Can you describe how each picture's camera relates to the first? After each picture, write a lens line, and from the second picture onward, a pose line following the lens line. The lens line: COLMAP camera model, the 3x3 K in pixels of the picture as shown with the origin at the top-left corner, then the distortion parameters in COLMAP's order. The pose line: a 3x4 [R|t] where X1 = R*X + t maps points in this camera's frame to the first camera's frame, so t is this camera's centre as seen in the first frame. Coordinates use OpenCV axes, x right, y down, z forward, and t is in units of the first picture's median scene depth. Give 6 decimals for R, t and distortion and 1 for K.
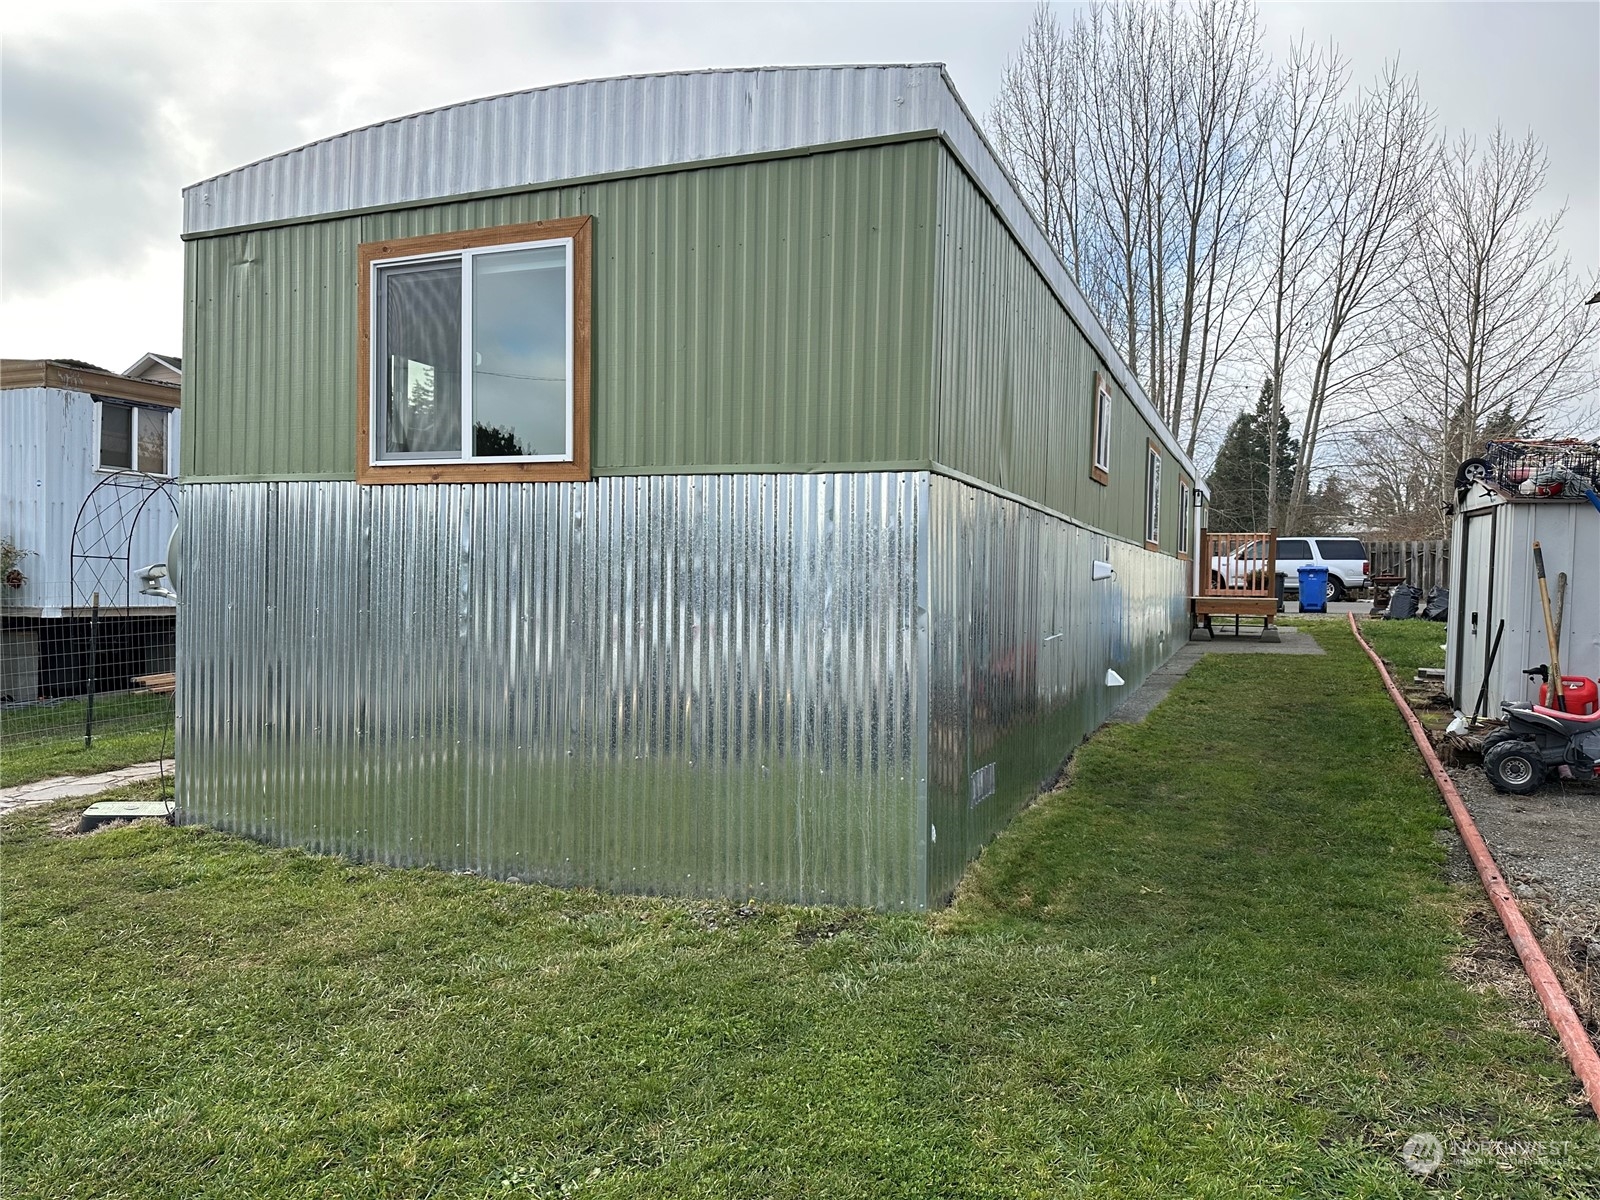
lens RADIAL K [[1110.2, 0, 799.8], [0, 1110.2, 598.0], [0, 0, 1]] dist [0.006716, 0.000381]
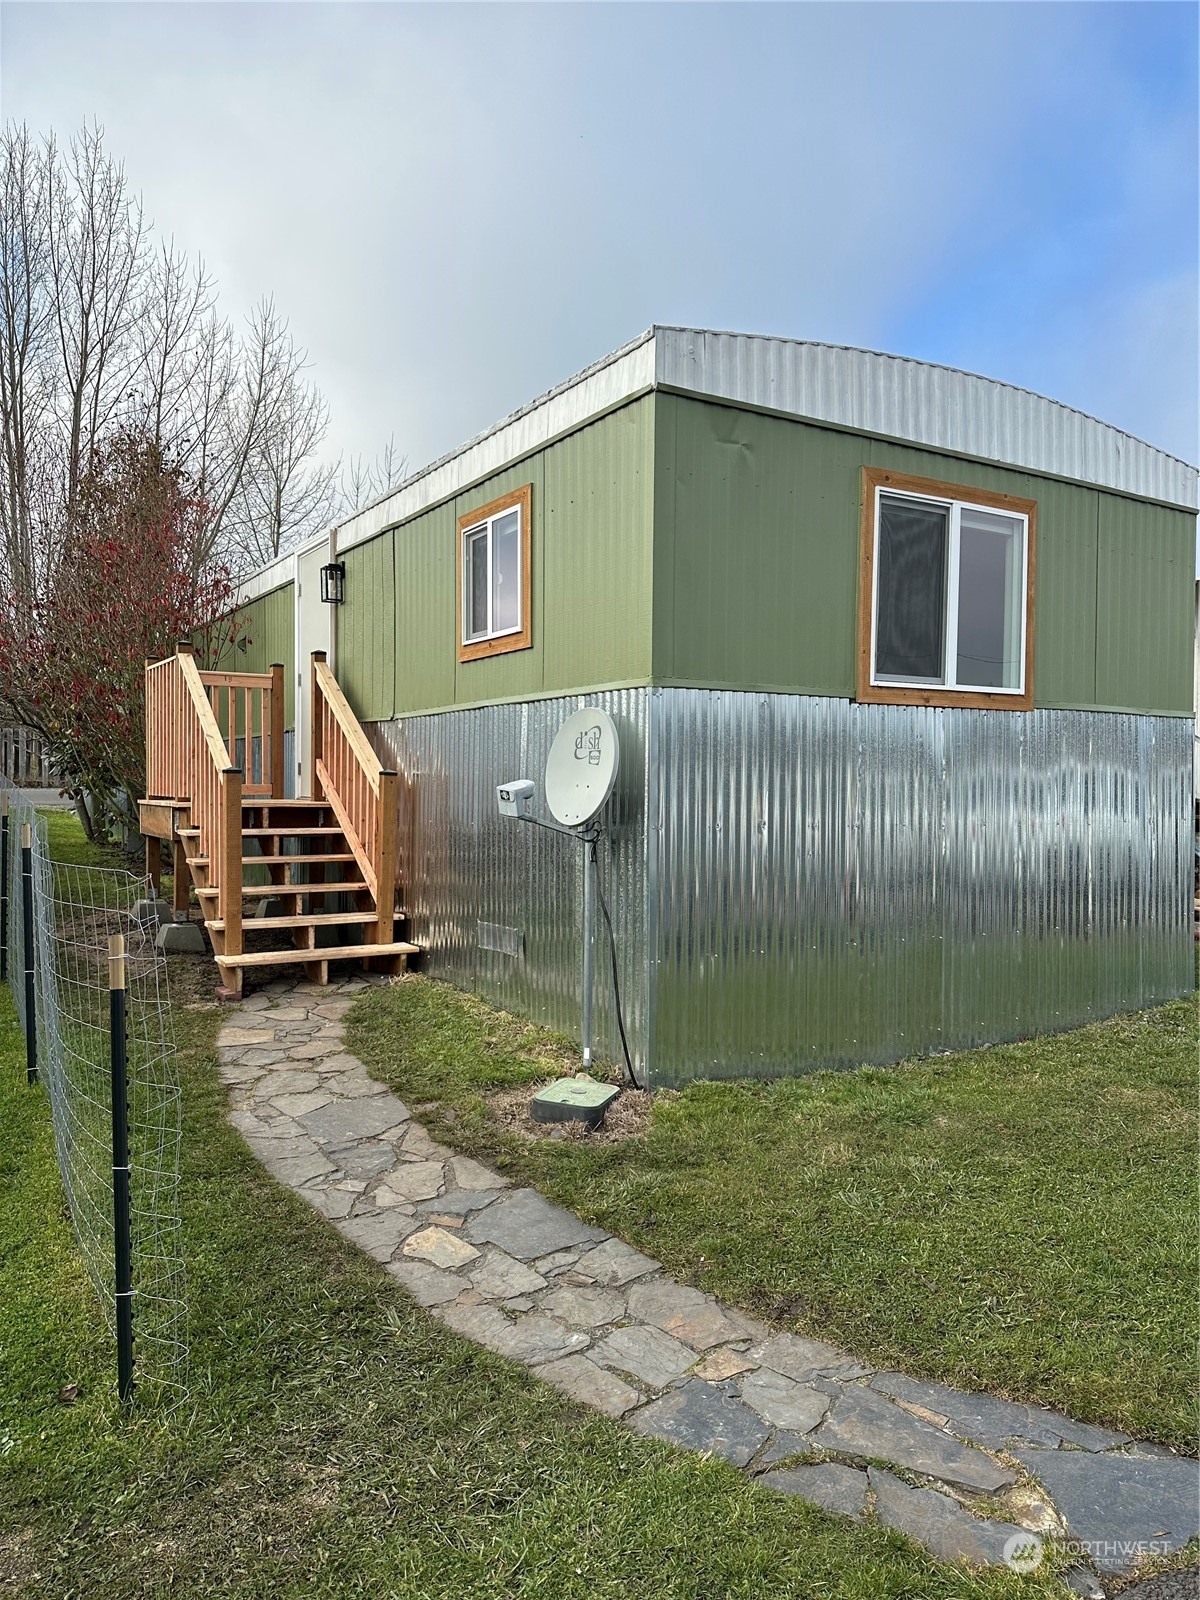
lens RADIAL K [[1110.2, 0, 600.3], [0, 1110.2, 800.0], [0, 0, 1]] dist [0.006716, 0.000381]
pose [[0.570013, -0.037175, 0.820794, -1.411561], [0.023485, 0.999305, 0.028951, -0.049738], [-0.821300, 0.002774, 0.570490, 0.637895]]
